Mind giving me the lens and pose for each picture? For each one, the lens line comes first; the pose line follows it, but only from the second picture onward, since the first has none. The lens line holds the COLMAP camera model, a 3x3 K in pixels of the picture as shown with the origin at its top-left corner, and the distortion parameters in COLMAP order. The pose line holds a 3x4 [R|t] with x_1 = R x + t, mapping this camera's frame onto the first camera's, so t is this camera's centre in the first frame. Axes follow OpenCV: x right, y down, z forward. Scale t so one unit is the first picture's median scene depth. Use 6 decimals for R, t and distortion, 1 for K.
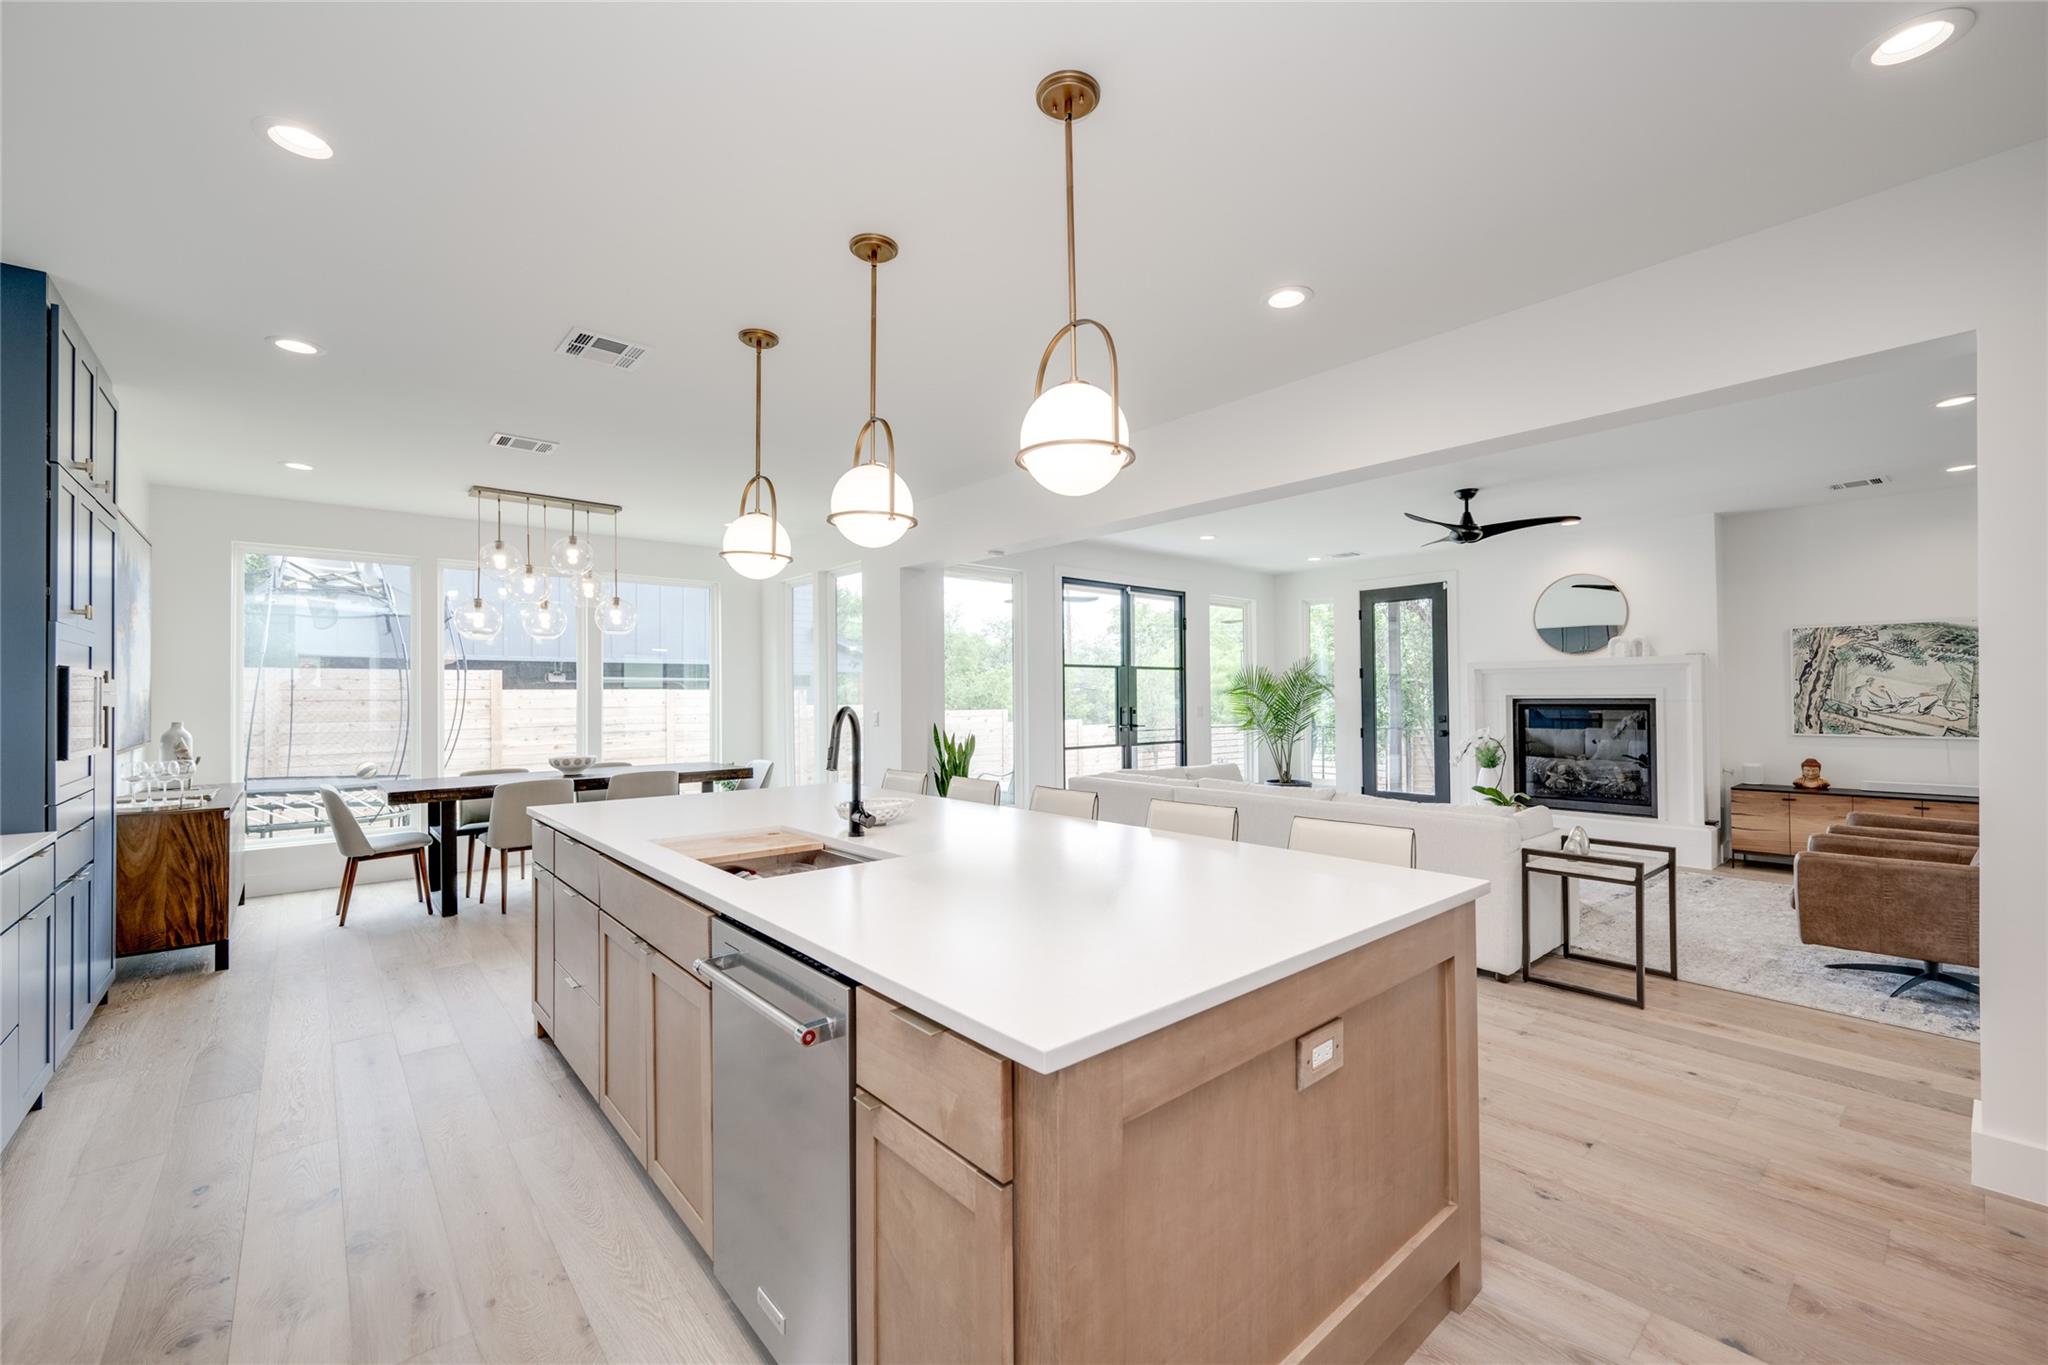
lens RADIAL K [[831.9, 0, 1020.9], [0, 831.9, 686.3], [0, 0, 1]] dist [-0.001575, 0.000292]
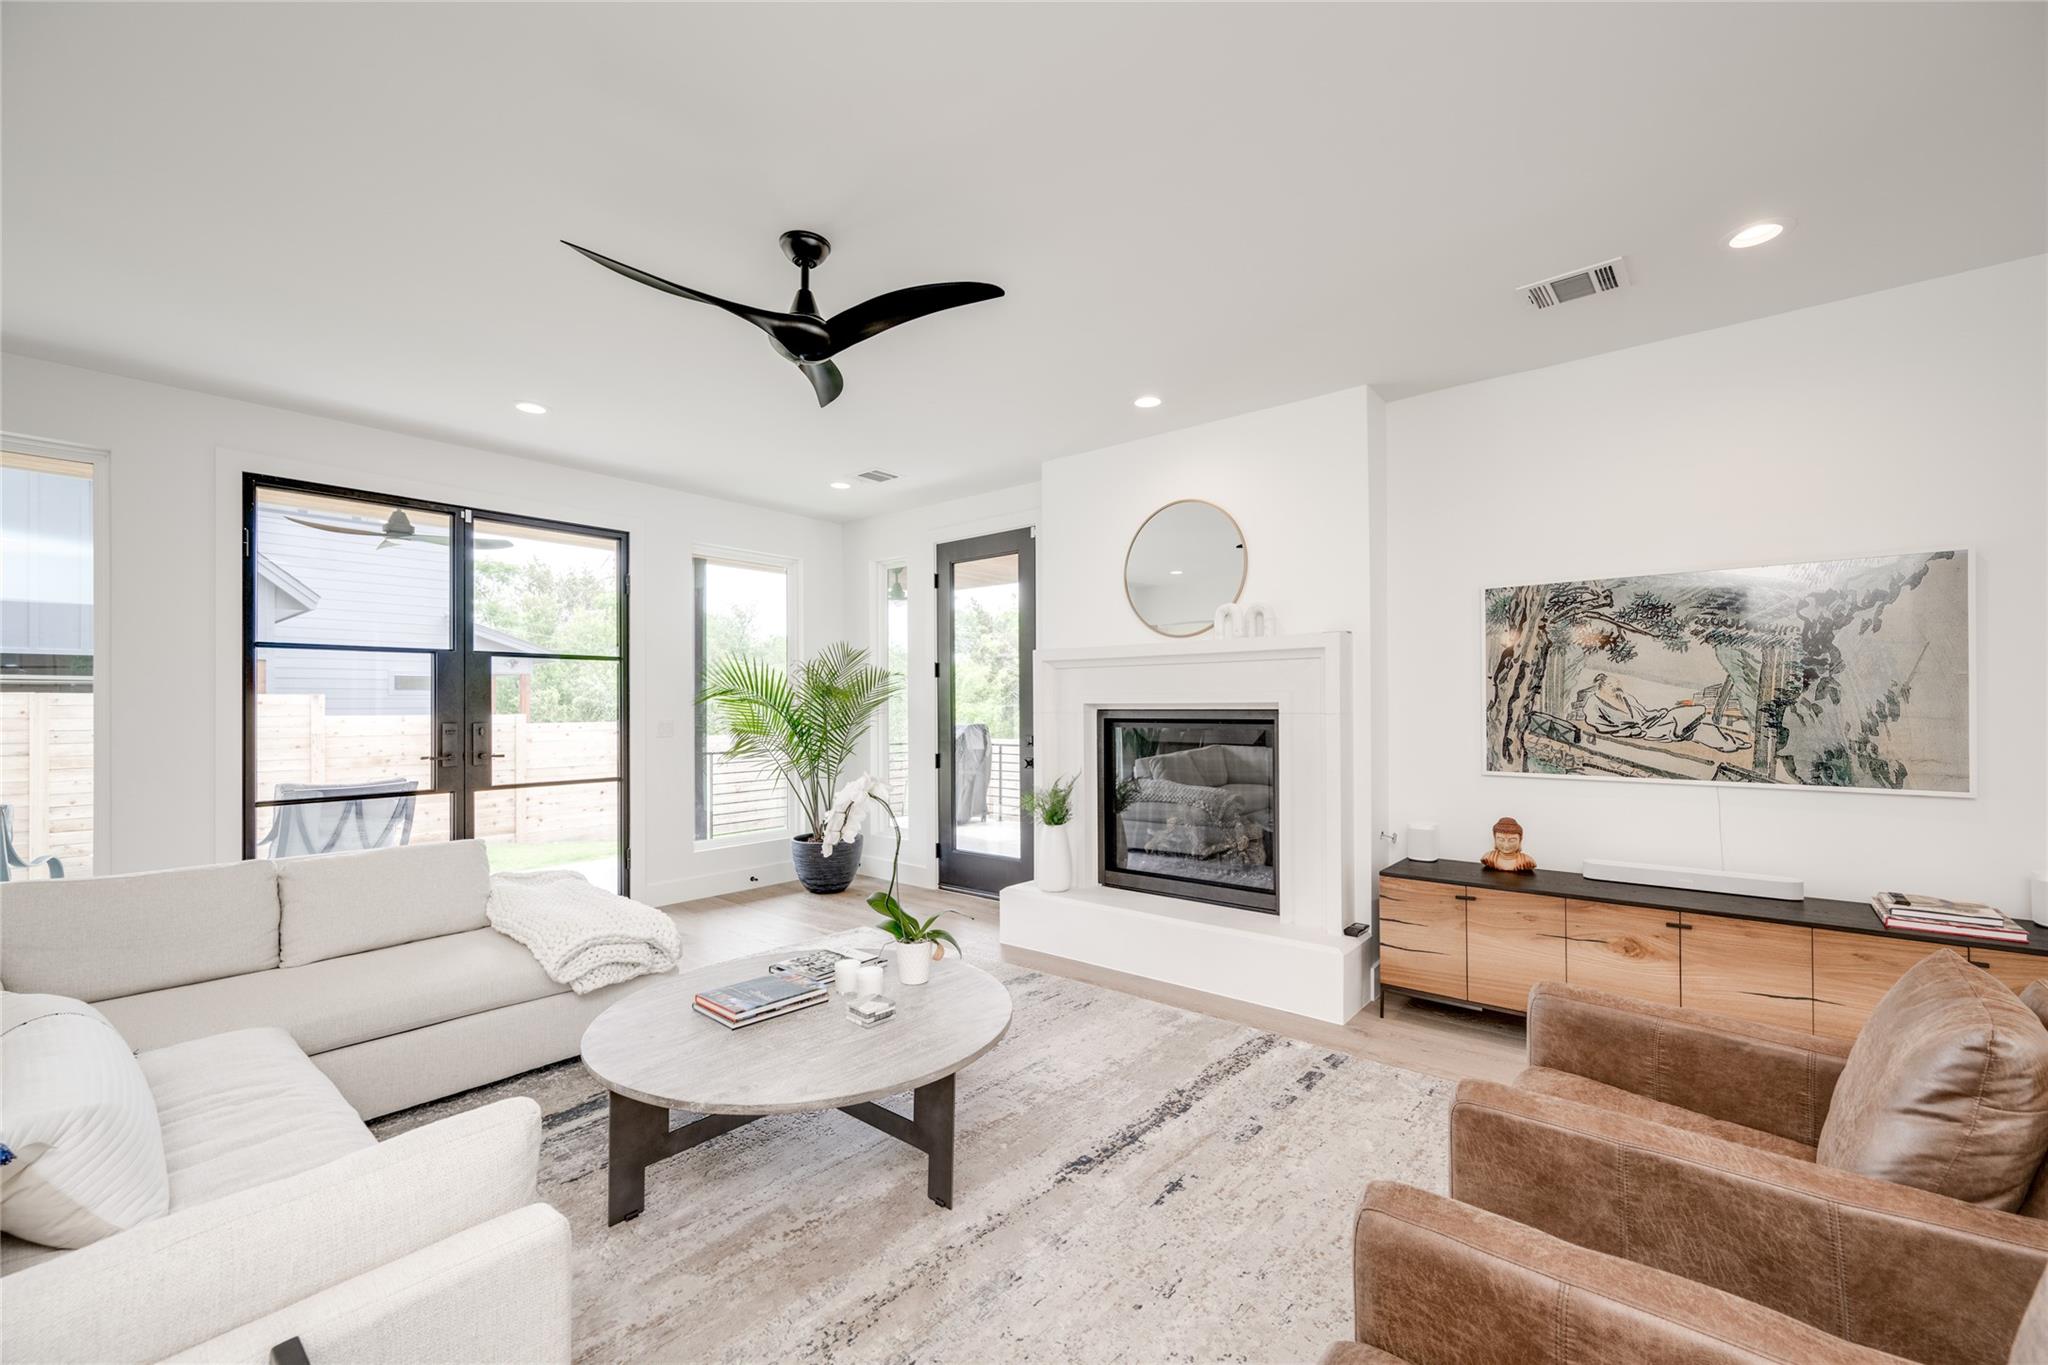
lens RADIAL K [[824.2, 0, 1025.6], [0, 824.2, 701.1], [0, 0, 1]] dist [-0.001472, -0.000186]
pose [[0.986034, 0.002407, 0.166525, 0.537242], [-0.003732, 0.999964, 0.007646, 0.005154], [-0.166501, -0.008160, 0.986008, 0.506622]]
